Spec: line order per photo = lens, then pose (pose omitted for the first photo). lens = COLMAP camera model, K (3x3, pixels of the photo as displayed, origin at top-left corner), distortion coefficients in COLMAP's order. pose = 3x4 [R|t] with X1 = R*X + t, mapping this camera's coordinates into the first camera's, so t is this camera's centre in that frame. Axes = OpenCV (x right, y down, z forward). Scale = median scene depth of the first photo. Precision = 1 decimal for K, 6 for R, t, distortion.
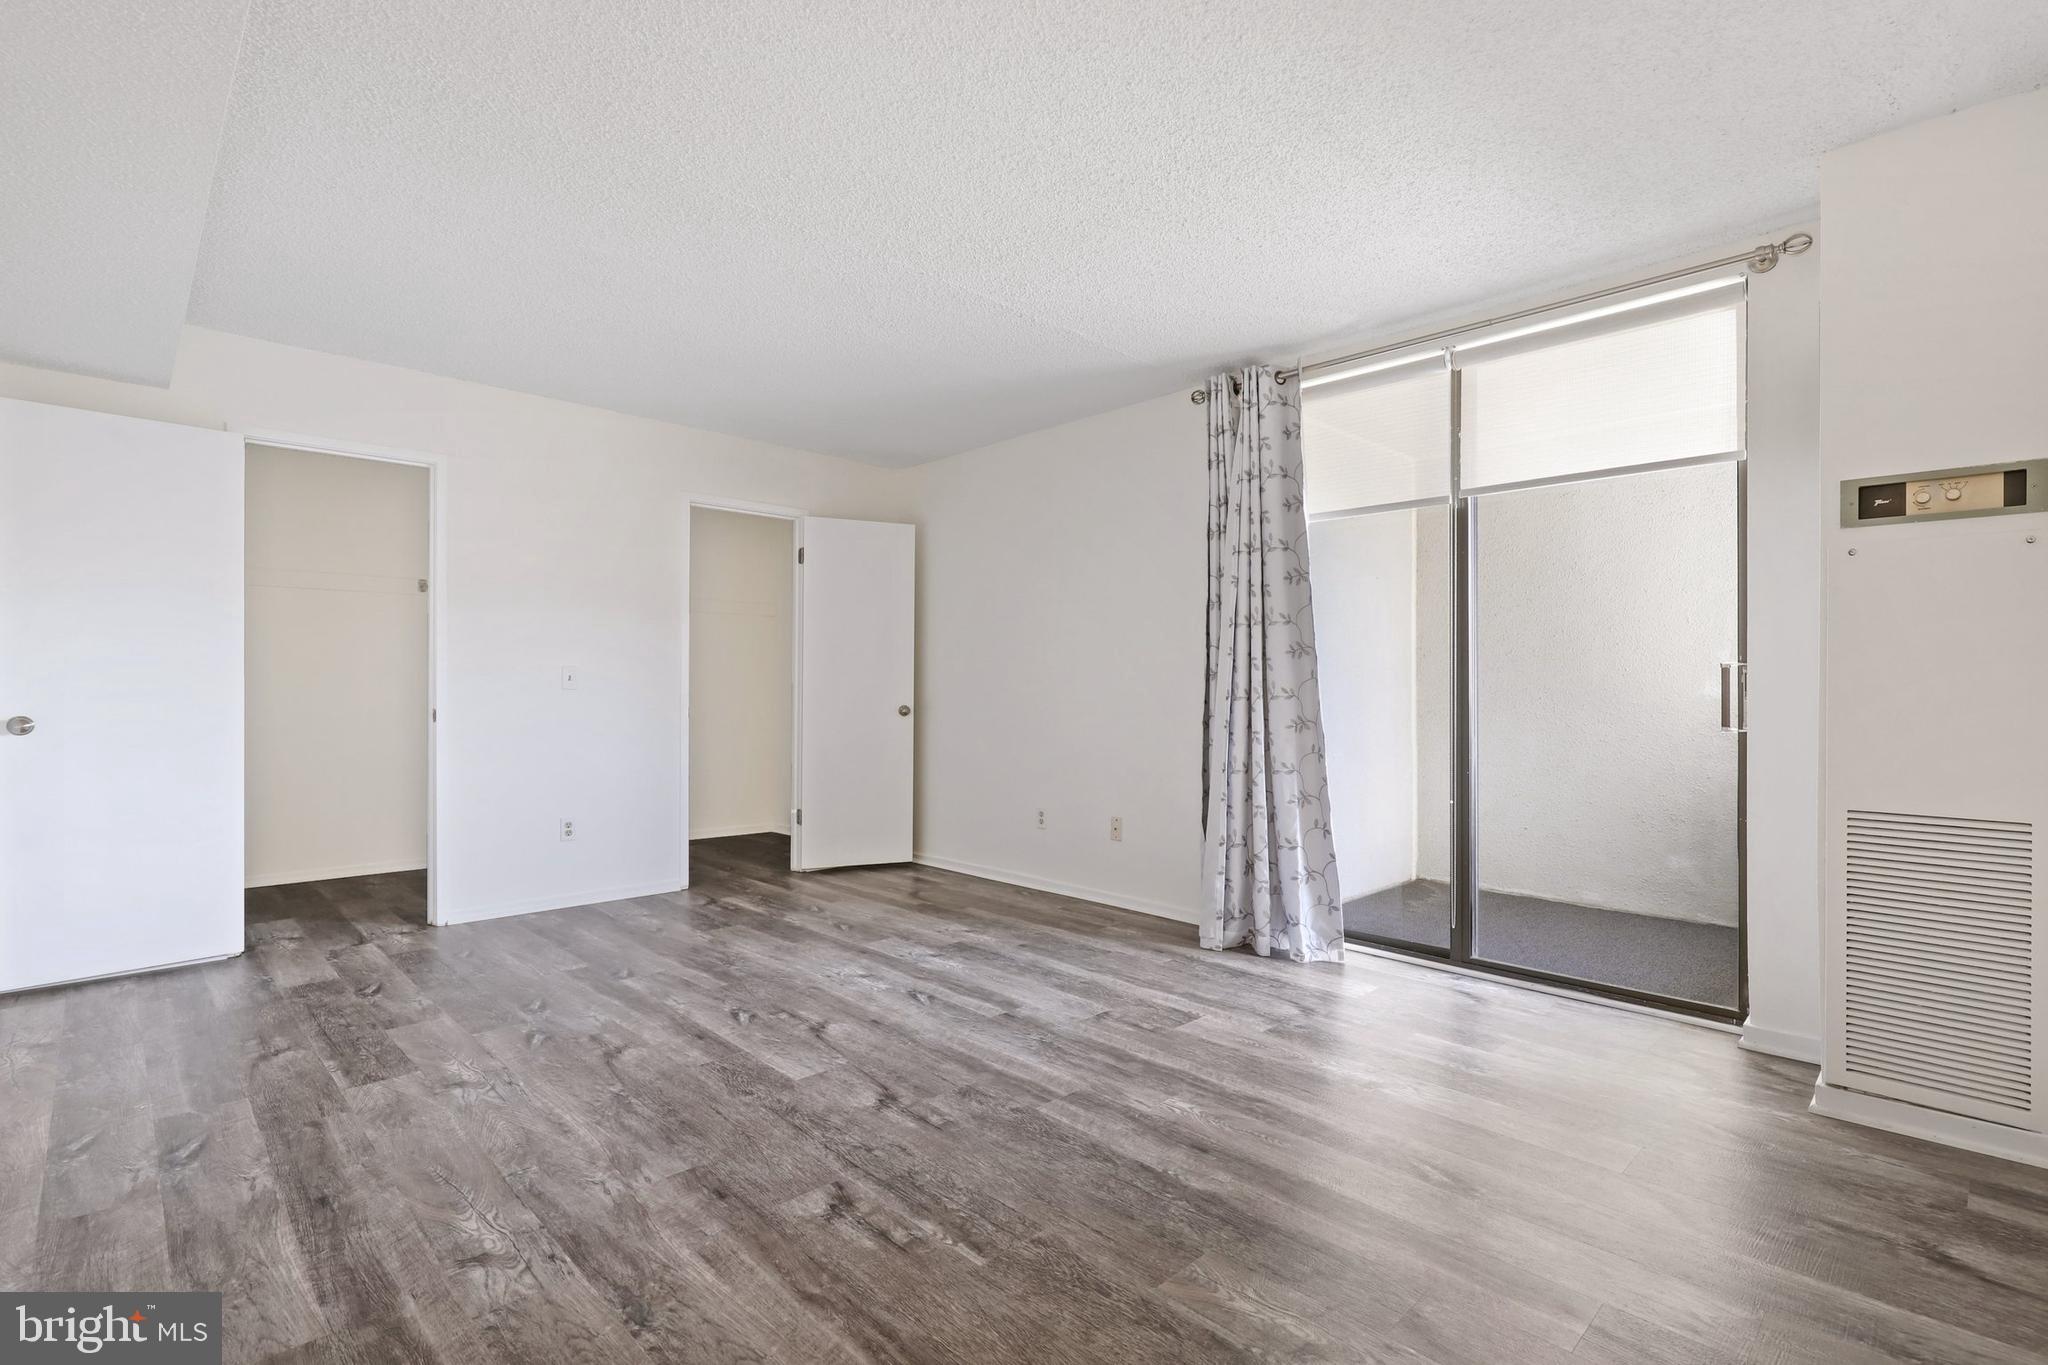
lens RADIAL K [[948.4, 0, 1030.7], [0, 948.4, 688.3], [0, 0, 1]] dist [0.001244, 0.000475]
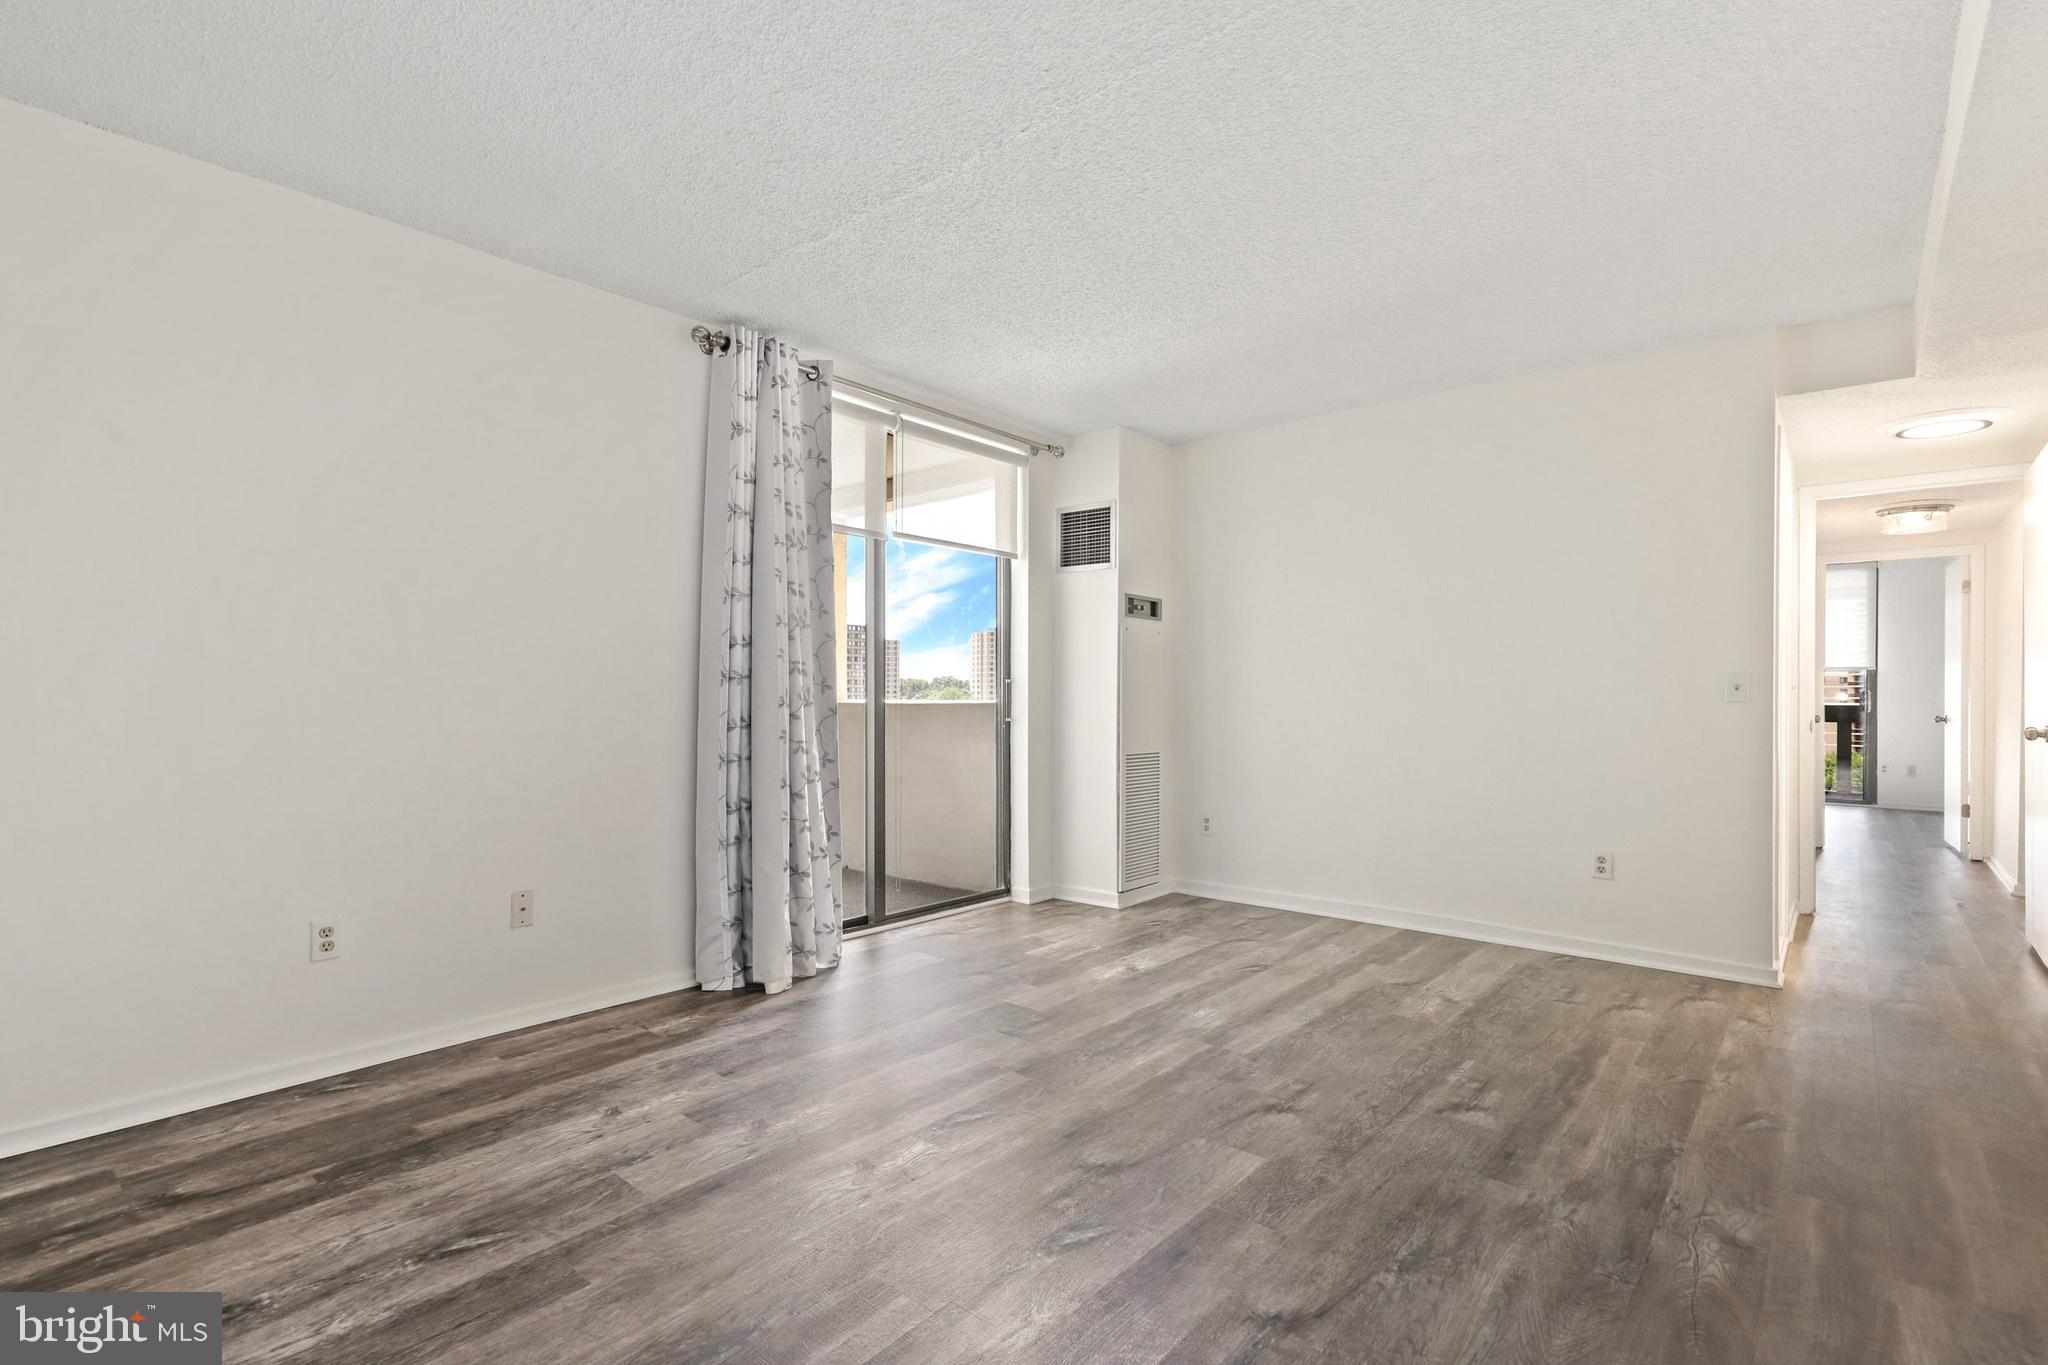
lens RADIAL K [[948.4, 0, 1030.7], [0, 948.4, 688.3], [0, 0, 1]] dist [0.001244, 0.000475]
pose [[-0.086749, 0.005656, 0.996214, -0.969263], [-0.004215, 0.999973, -0.006045, -0.002099], [-0.996221, -0.004723, -0.086722, 1.157497]]
